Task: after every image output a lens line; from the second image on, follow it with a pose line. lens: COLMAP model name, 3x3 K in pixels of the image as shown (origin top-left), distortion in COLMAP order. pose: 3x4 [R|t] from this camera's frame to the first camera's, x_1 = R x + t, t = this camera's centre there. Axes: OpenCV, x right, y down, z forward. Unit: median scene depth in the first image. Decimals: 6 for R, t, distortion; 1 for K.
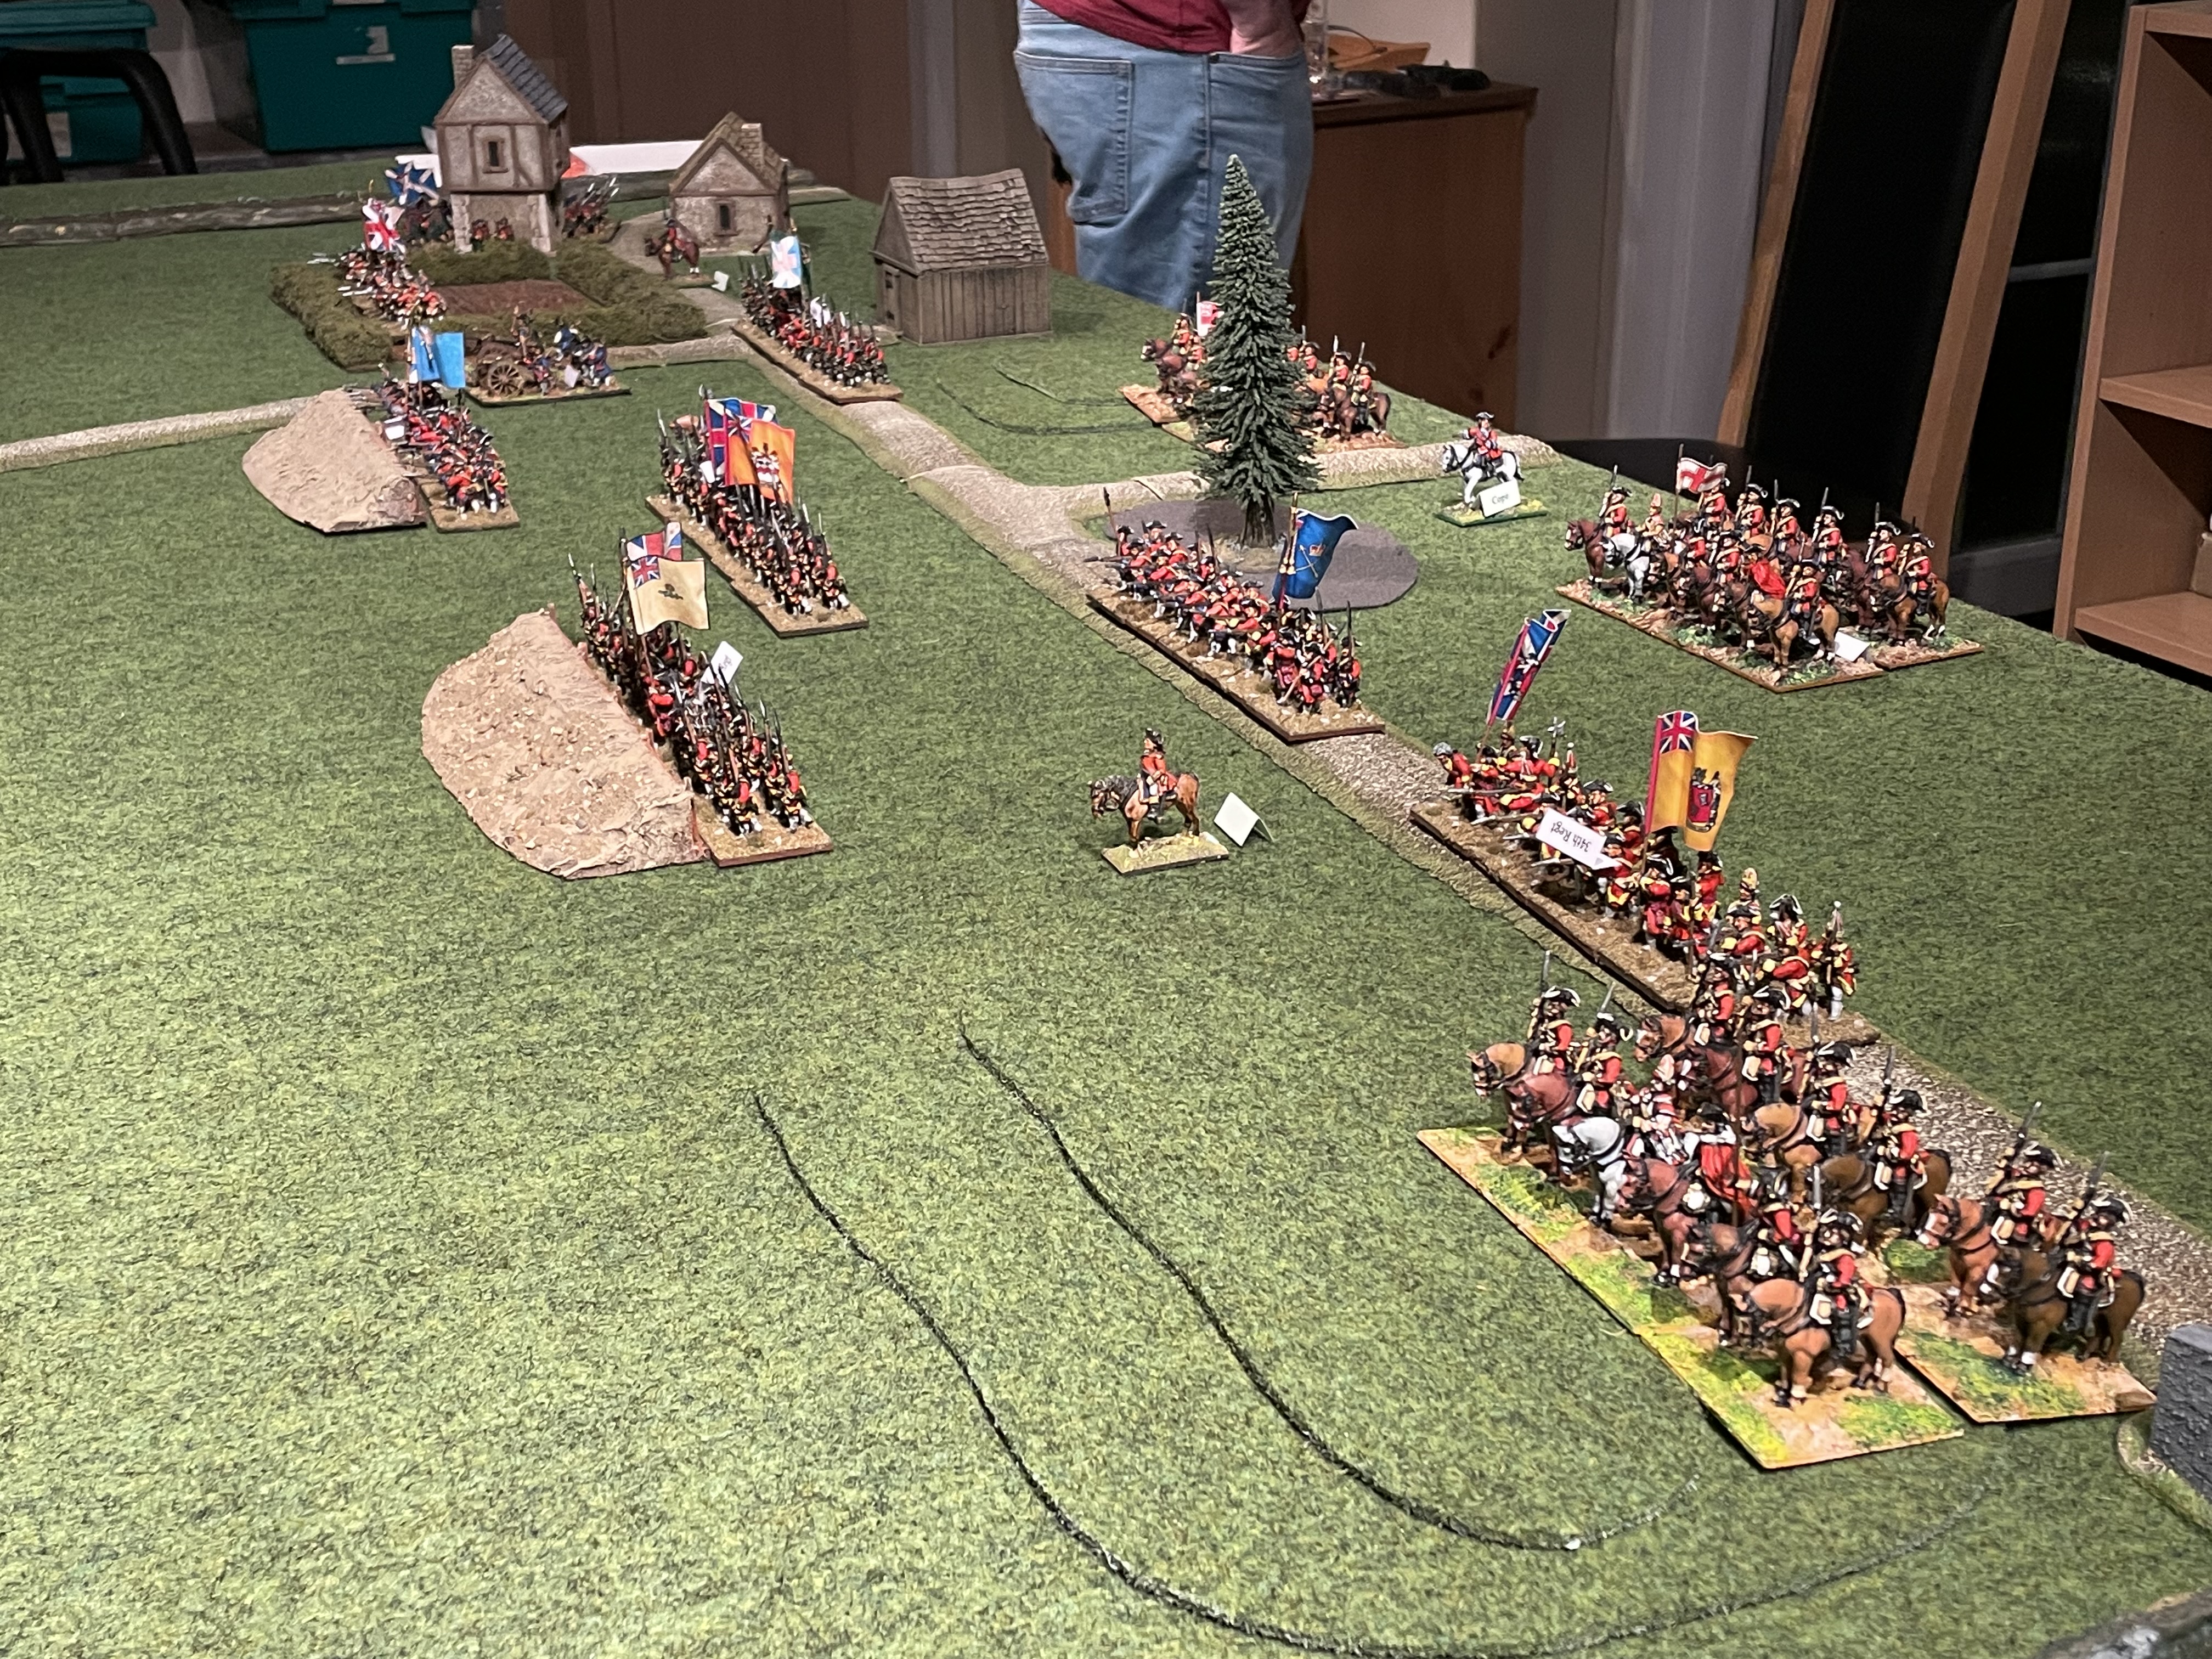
lens RADIAL K [[2616.9, 0, 1106.0], [0, 2616.9, 829.5], [0, 0, 1]] dist [0.090559, -0.045405]
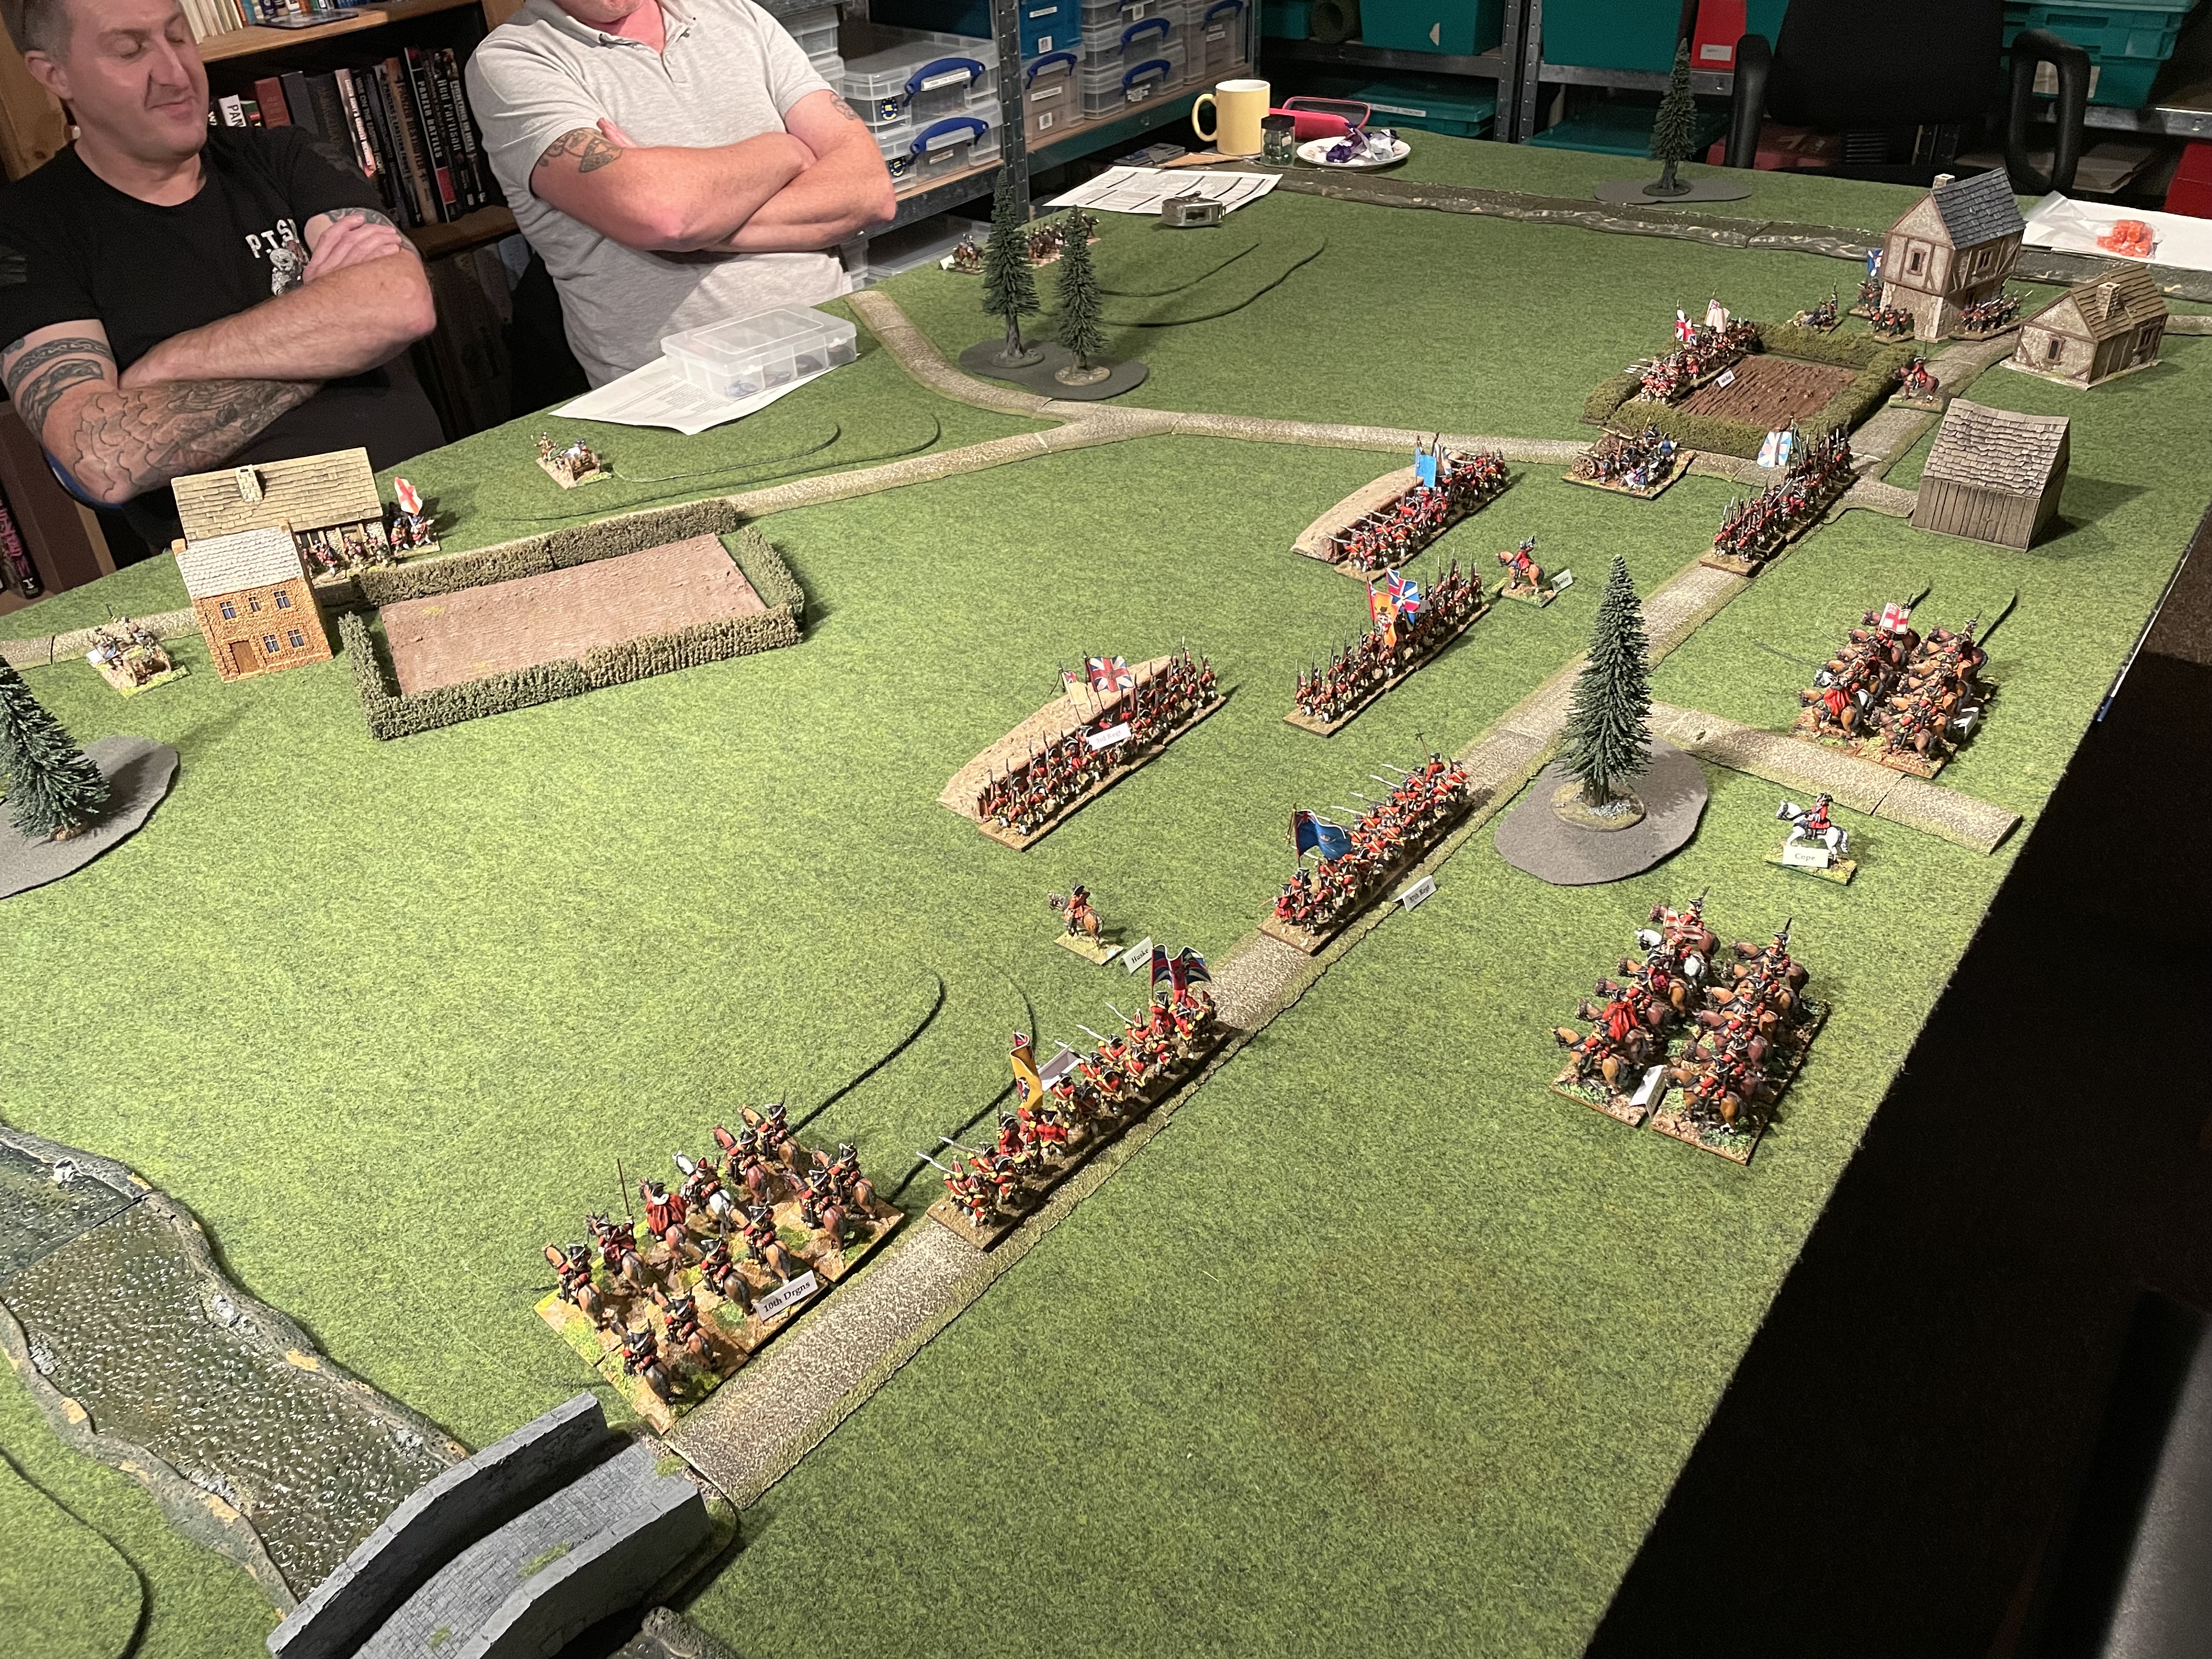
lens RADIAL K [[1704.9, 0, 1106.0], [0, 1704.9, 829.5], [0, 0, 1]] dist [0.081857, -0.111925]
pose [[0.470926, 0.491832, -0.732346, 0.451574], [-0.286023, 0.870442, 0.400651, -0.284650], [0.834517, 0.020791, 0.550589, 0.183729]]
